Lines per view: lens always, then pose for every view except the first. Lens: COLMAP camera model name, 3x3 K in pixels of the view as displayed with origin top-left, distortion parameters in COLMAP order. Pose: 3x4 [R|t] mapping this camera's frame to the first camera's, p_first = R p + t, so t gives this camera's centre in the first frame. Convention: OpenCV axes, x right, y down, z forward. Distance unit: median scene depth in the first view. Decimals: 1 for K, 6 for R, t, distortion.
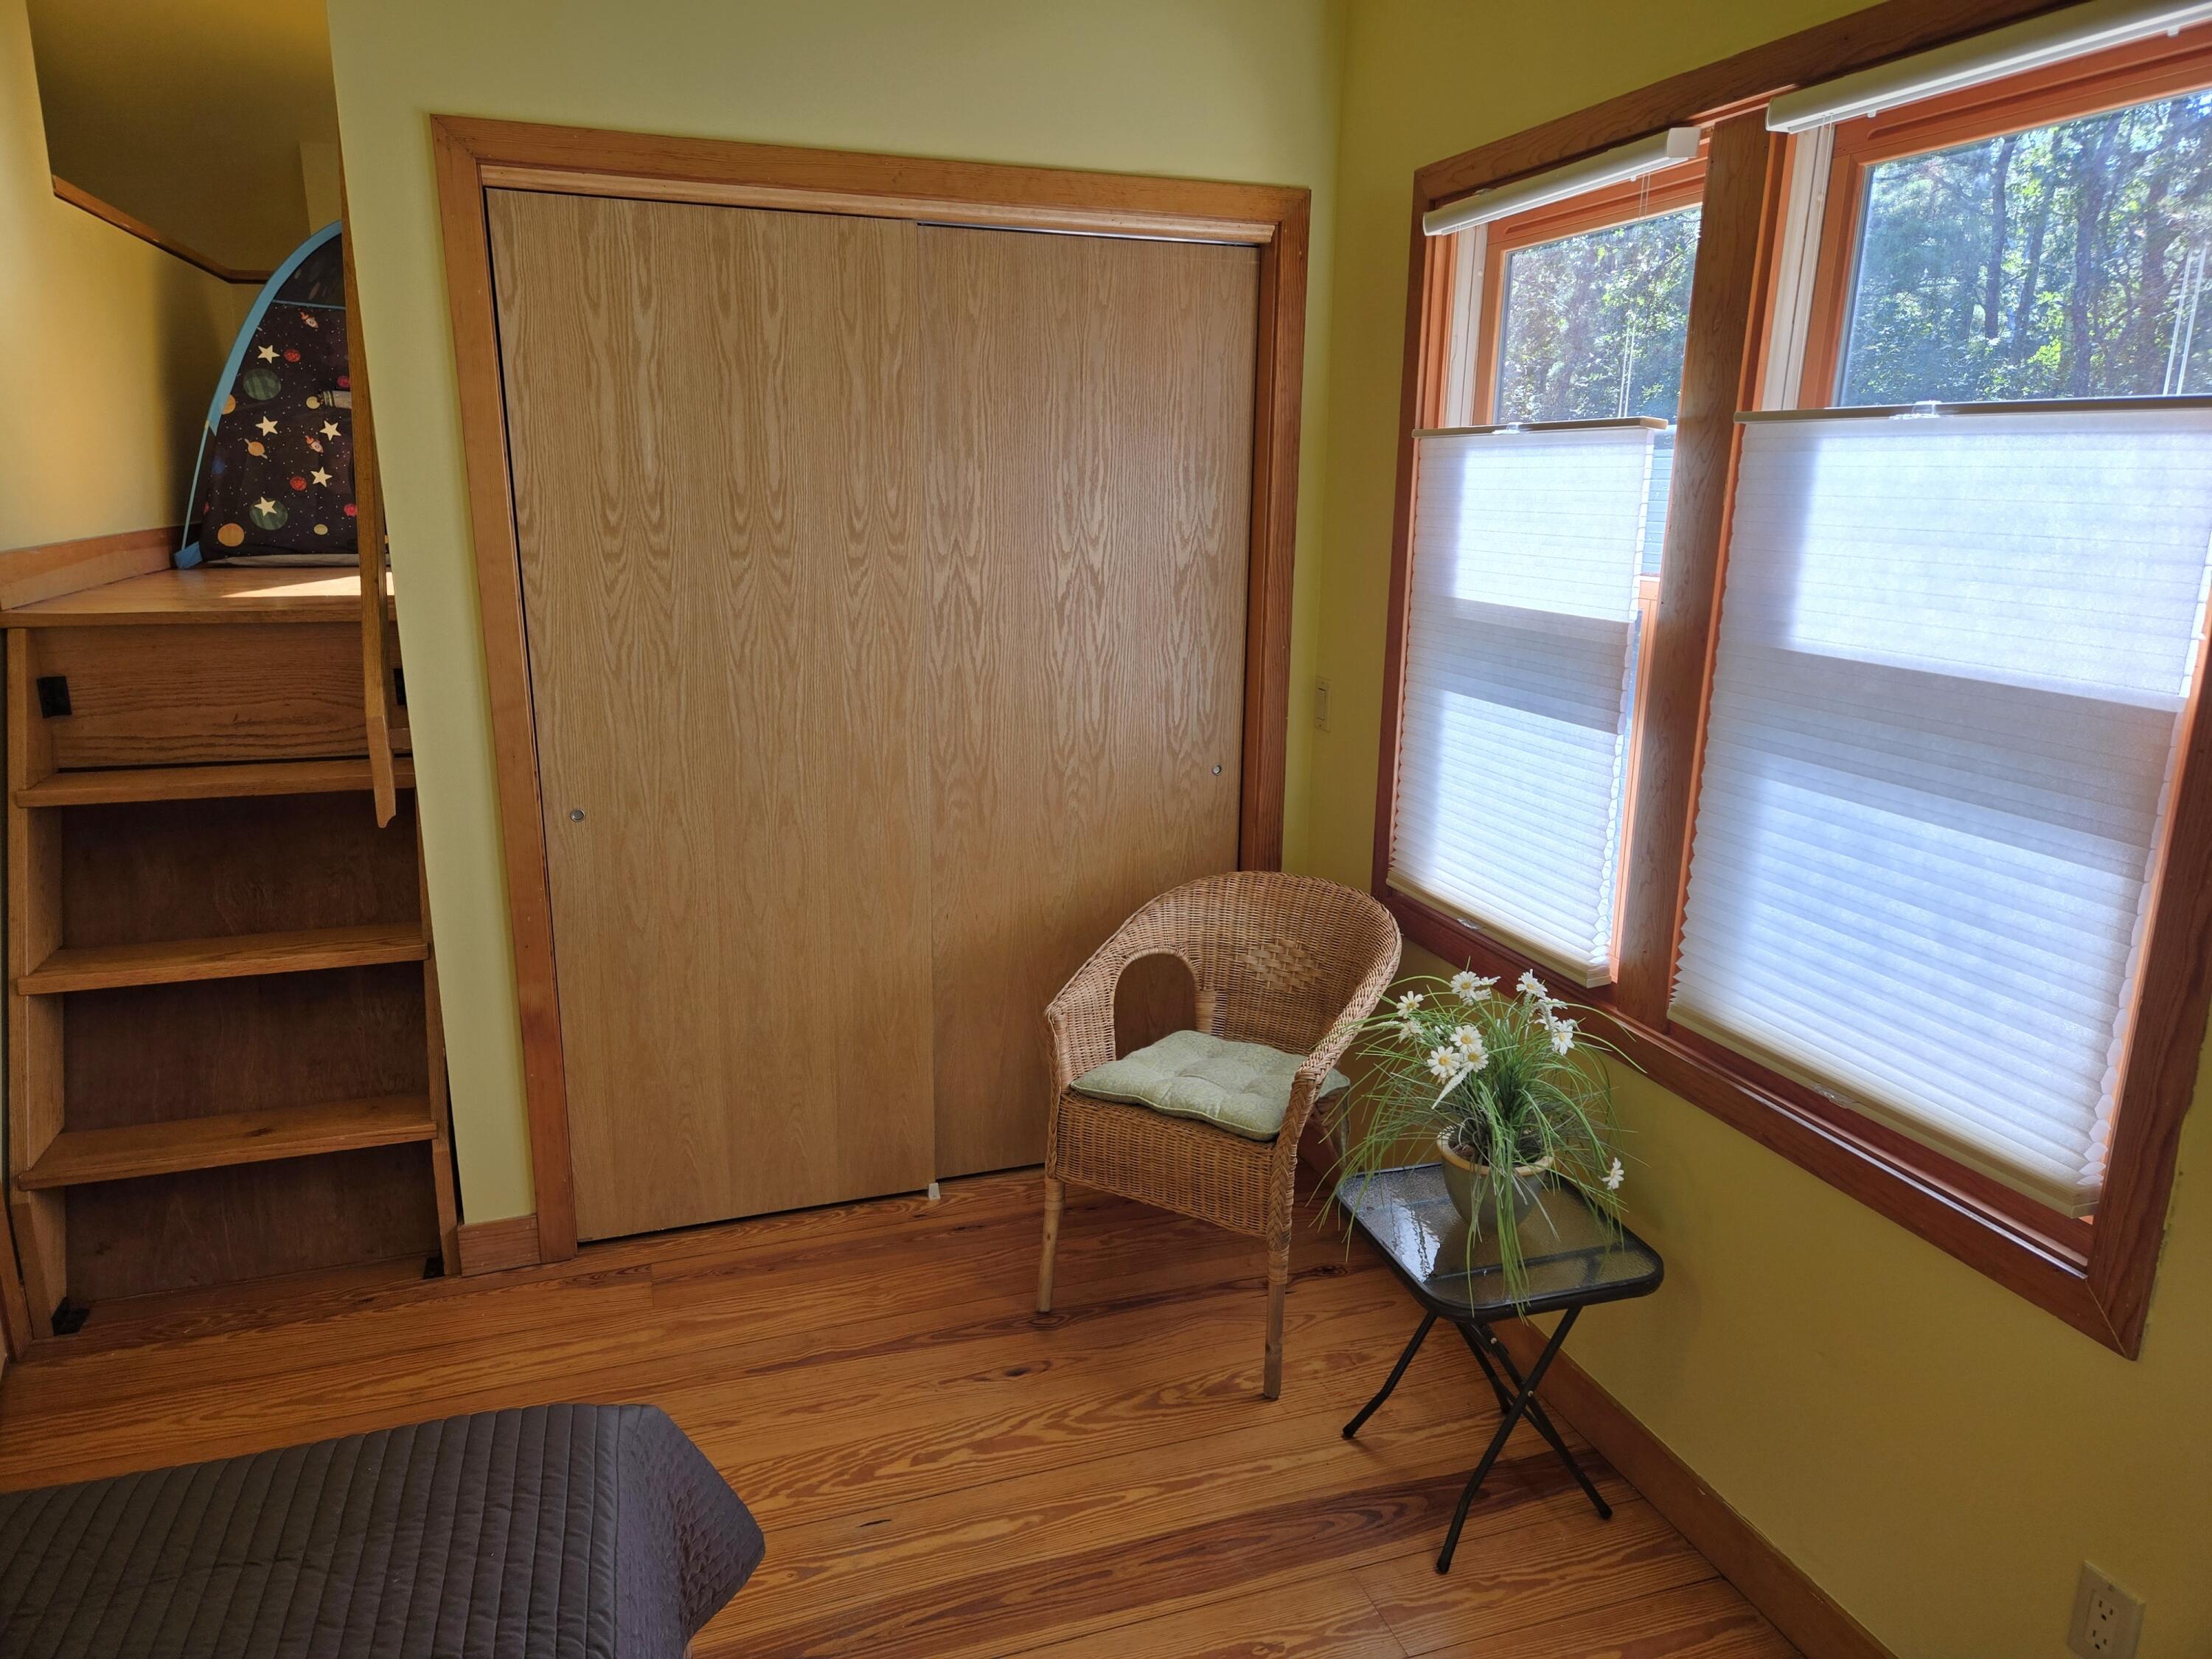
lens RADIAL K [[1469.1, 0, 1108.3], [0, 1469.1, 821.2], [0, 0, 1]] dist [0.079661, -0.064532]
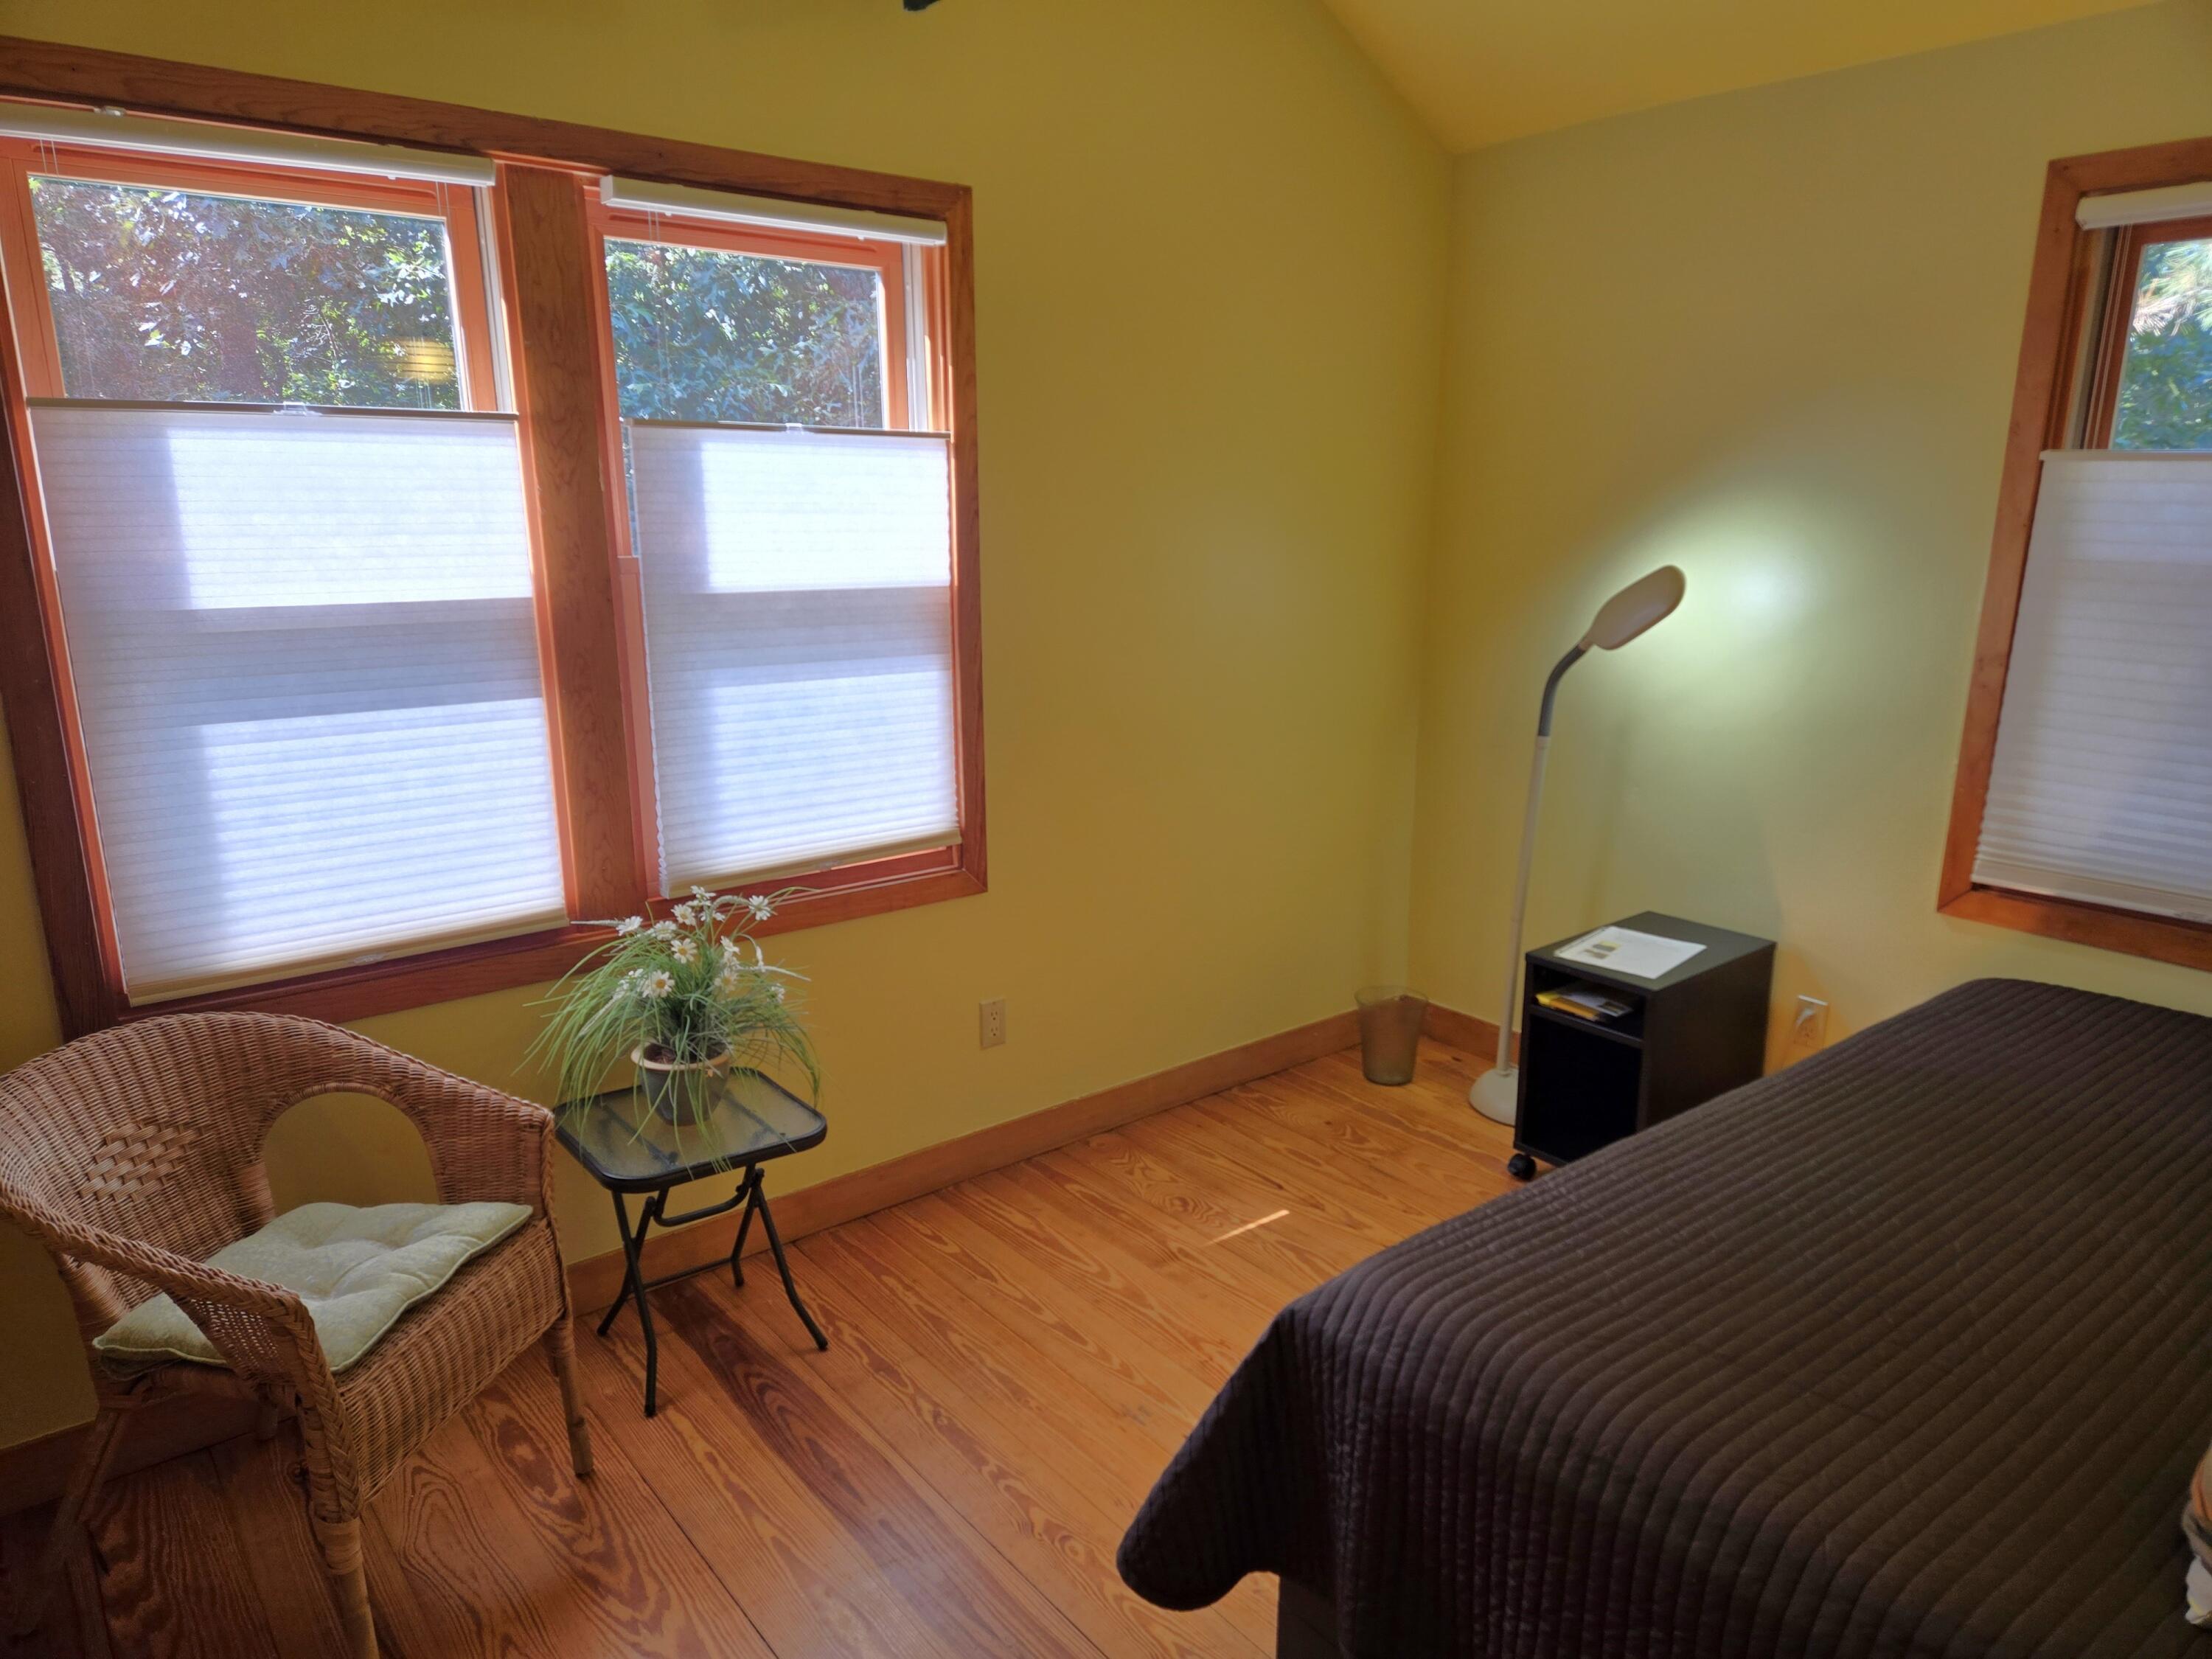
lens RADIAL K [[1469.1, 0, 1106.7], [0, 1469.1, 832.0], [0, 0, 1]] dist [0.079661, -0.064532]
pose [[-0.344834, -0.218800, 0.912807, -0.824703], [0.214603, 0.928320, 0.303590, -0.206873], [-0.913803, 0.300579, -0.273161, 0.919231]]
